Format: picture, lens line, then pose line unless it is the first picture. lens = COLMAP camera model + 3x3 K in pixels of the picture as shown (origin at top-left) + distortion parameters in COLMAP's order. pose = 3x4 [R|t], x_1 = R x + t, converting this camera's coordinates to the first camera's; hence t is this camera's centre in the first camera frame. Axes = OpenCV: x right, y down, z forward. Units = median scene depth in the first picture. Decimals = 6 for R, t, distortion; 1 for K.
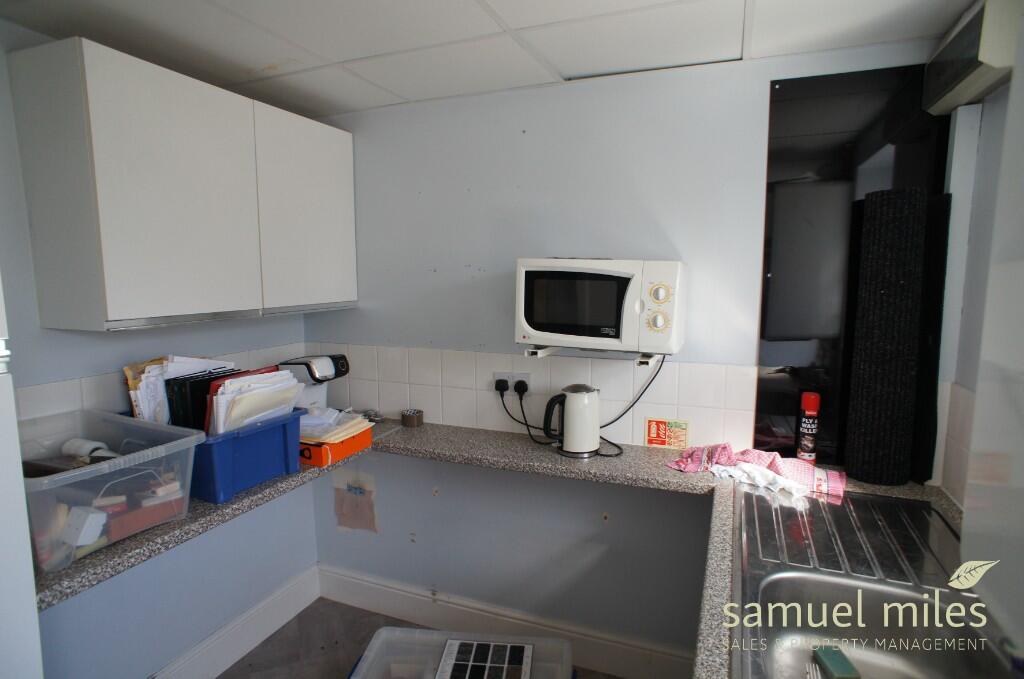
lens RADIAL K [[535.5, 0, 512.0], [0, 535.5, 339.5], [0, 0, 1]] dist [-0.086617, 0.058291]
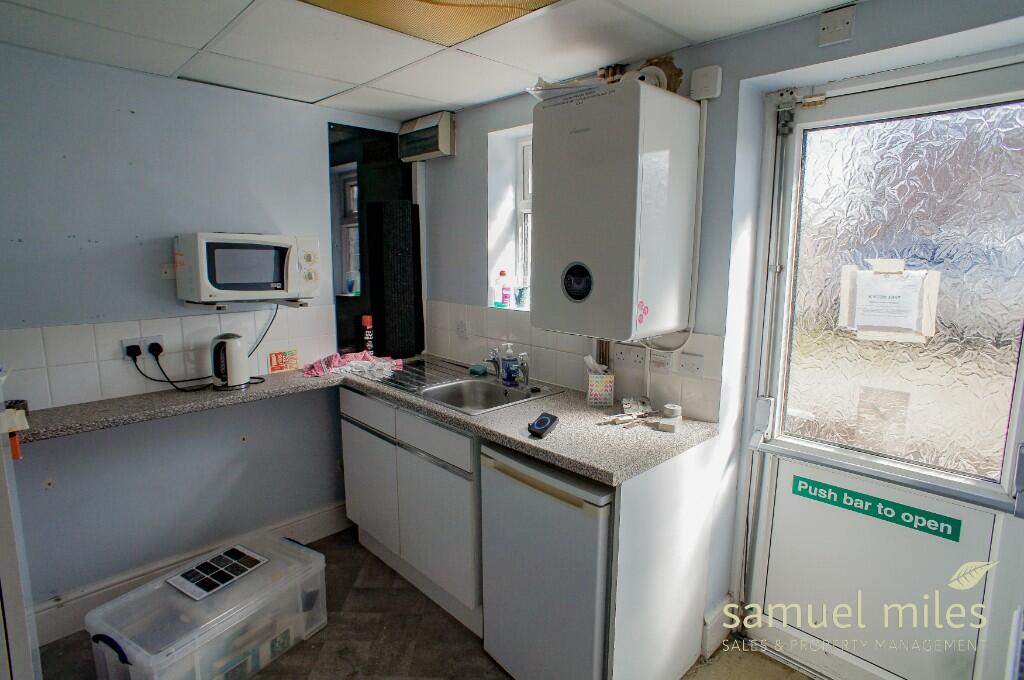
lens RADIAL K [[535.5, 0, 512.0], [0, 535.5, 340.0], [0, 0, 1]] dist [-0.086617, 0.058291]
pose [[0.417672, -0.150933, 0.895974, -0.731487], [0.104056, 0.987564, 0.117854, 0.024581], [-0.902620, 0.044007, 0.428183, -0.142450]]
